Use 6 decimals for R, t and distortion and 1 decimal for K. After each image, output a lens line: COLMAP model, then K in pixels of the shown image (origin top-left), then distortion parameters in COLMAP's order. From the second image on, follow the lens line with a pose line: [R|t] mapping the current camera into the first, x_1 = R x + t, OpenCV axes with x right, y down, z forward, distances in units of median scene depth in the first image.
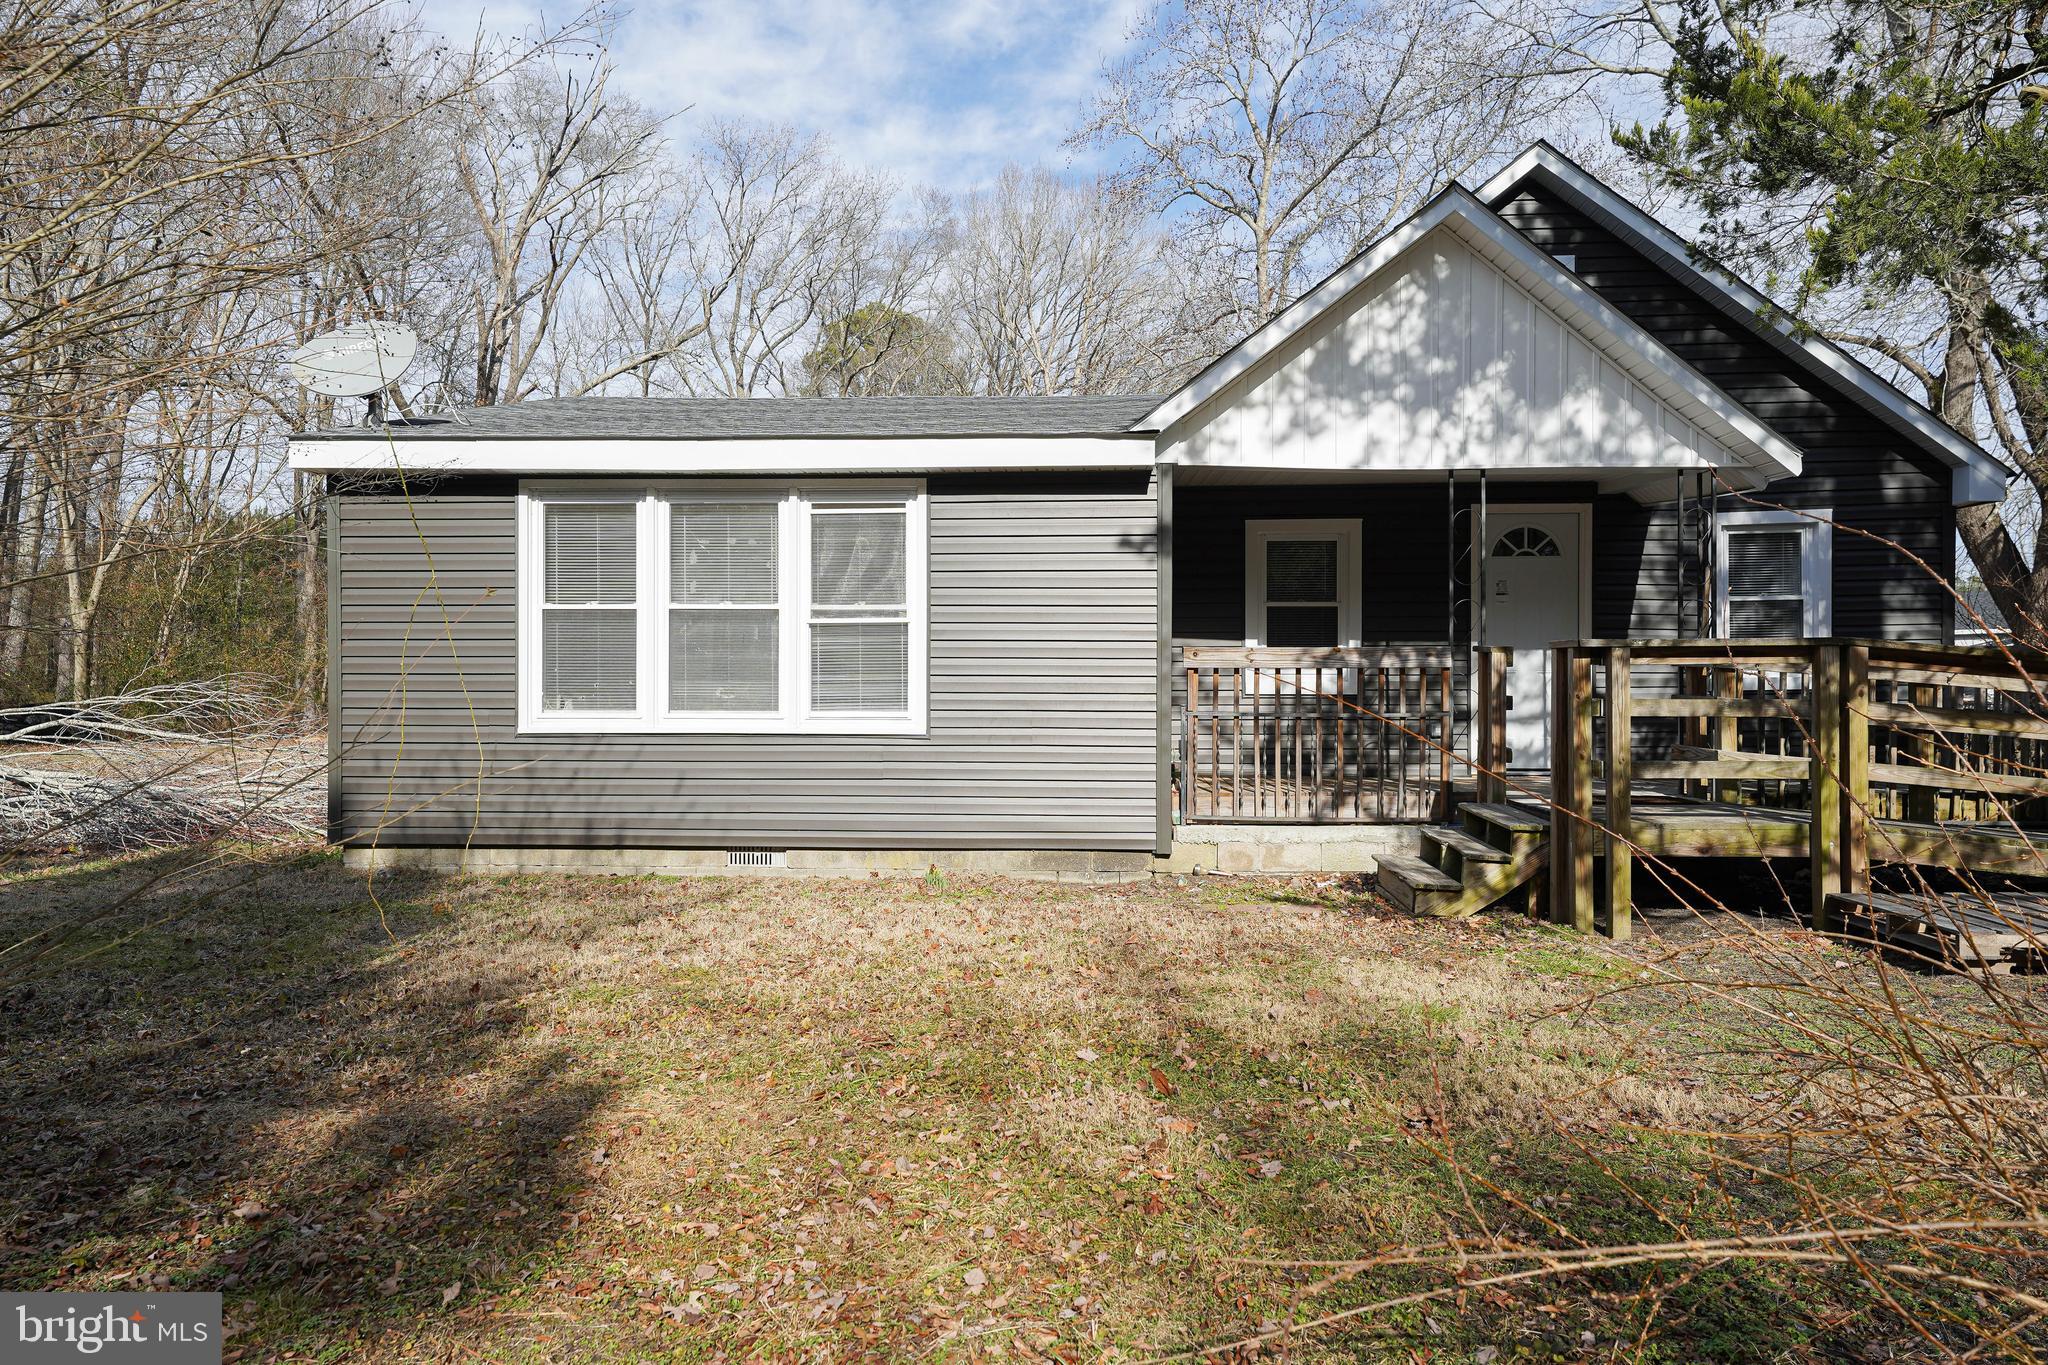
lens RADIAL K [[1371.1, 0, 1022.0], [0, 1371.1, 684.8], [0, 0, 1]] dist [0.002115, 0.000643]
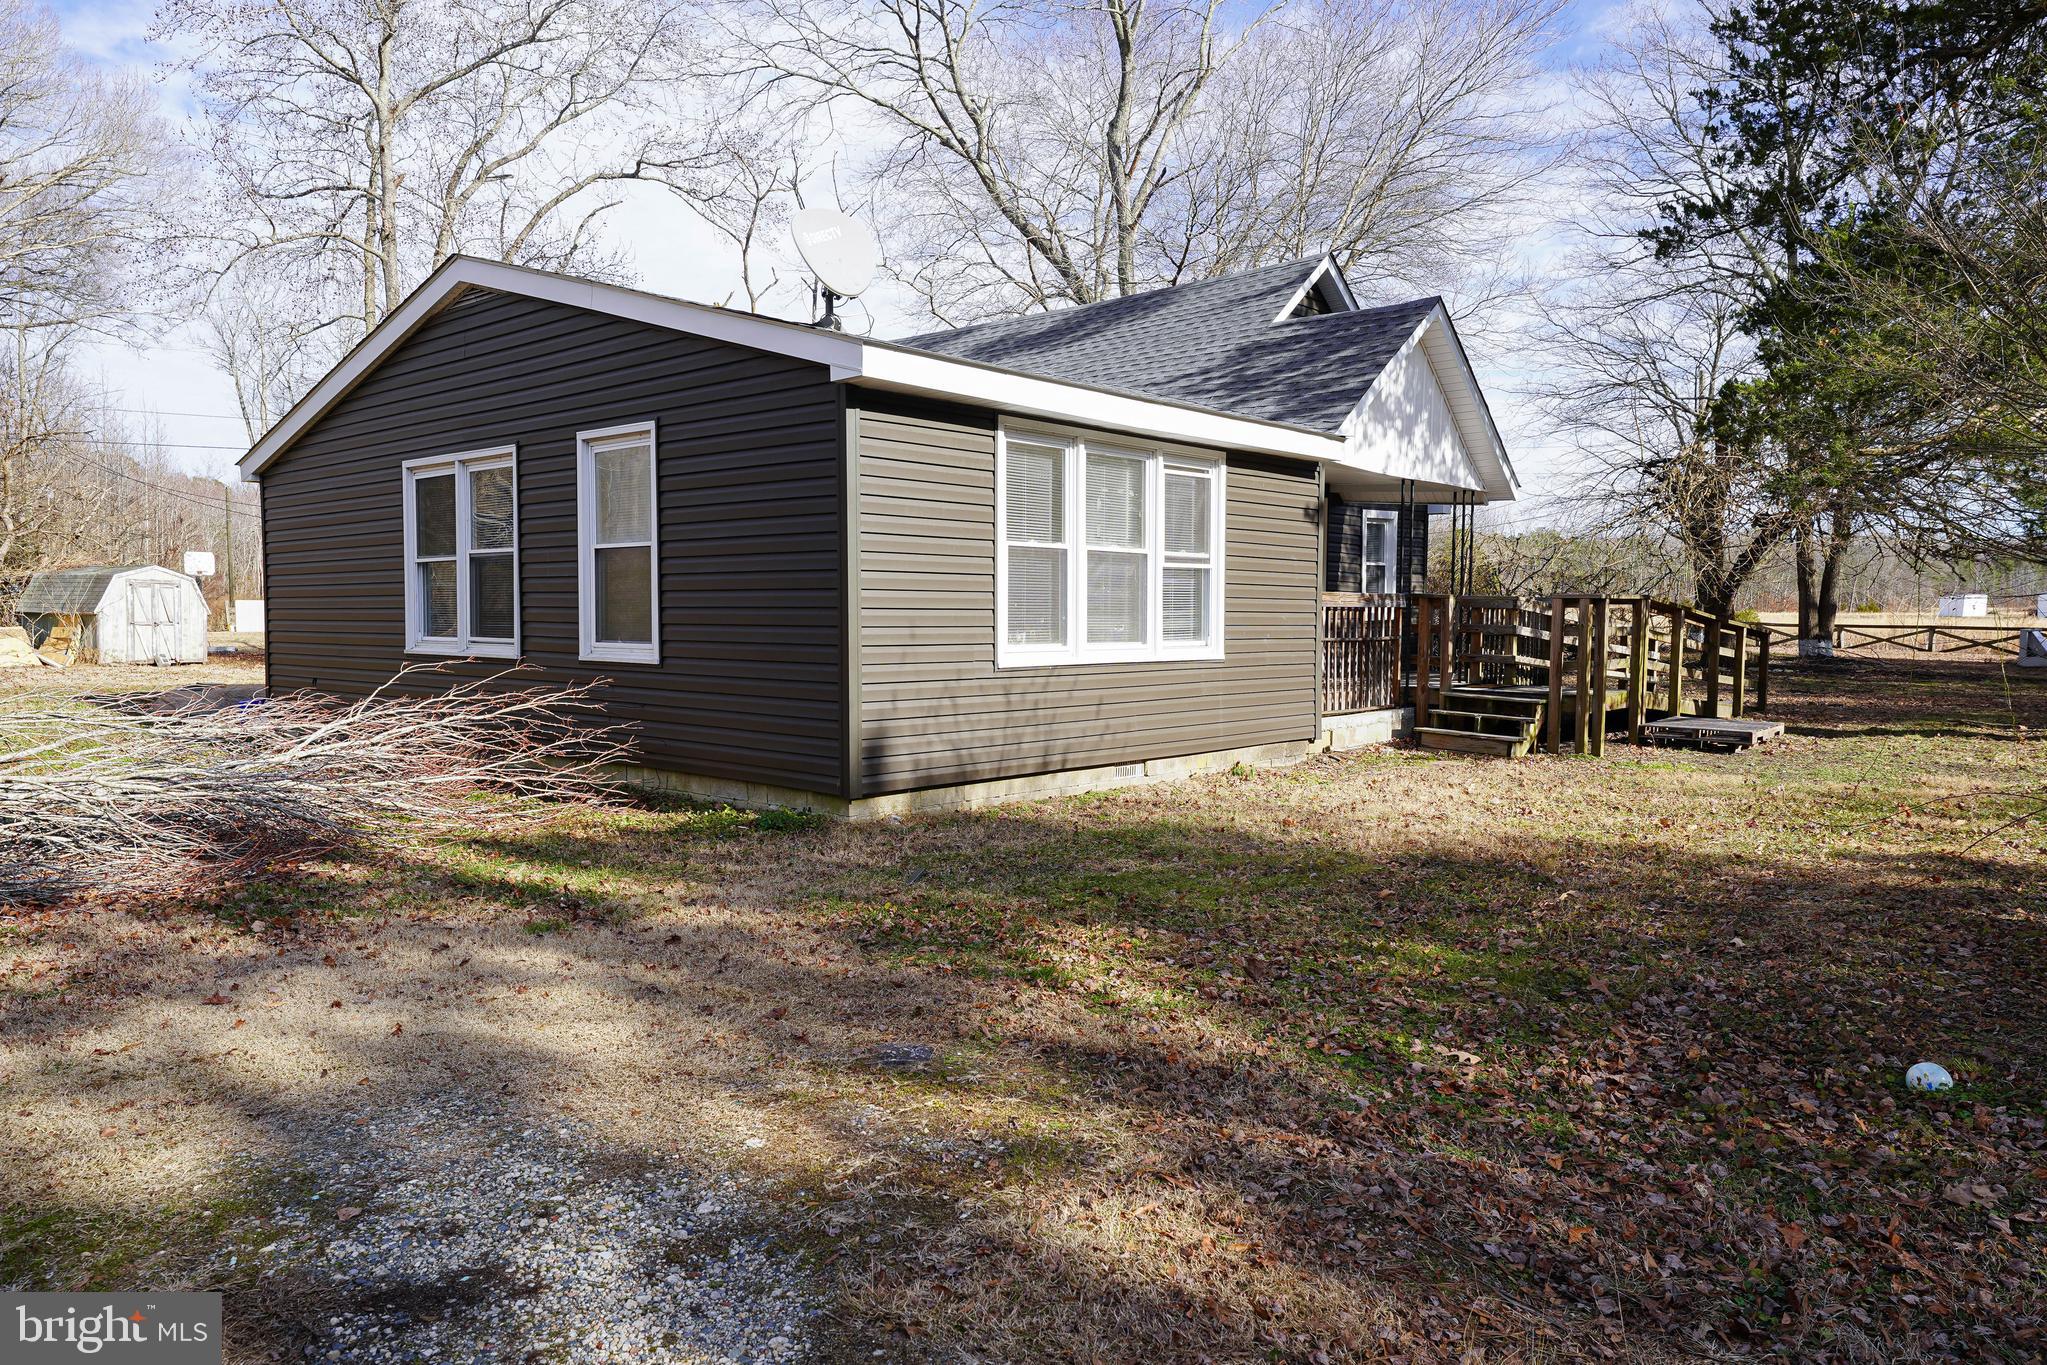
lens RADIAL K [[1370.5, 0, 1021.5], [0, 1370.5, 684.8], [0, 0, 1]] dist [0.002115, 0.000643]
pose [[0.622109, -0.040089, 0.781904, -1.152431], [-0.005163, 0.998456, 0.055300, -0.008052], [-0.782914, -0.038440, 0.620942, 0.360982]]
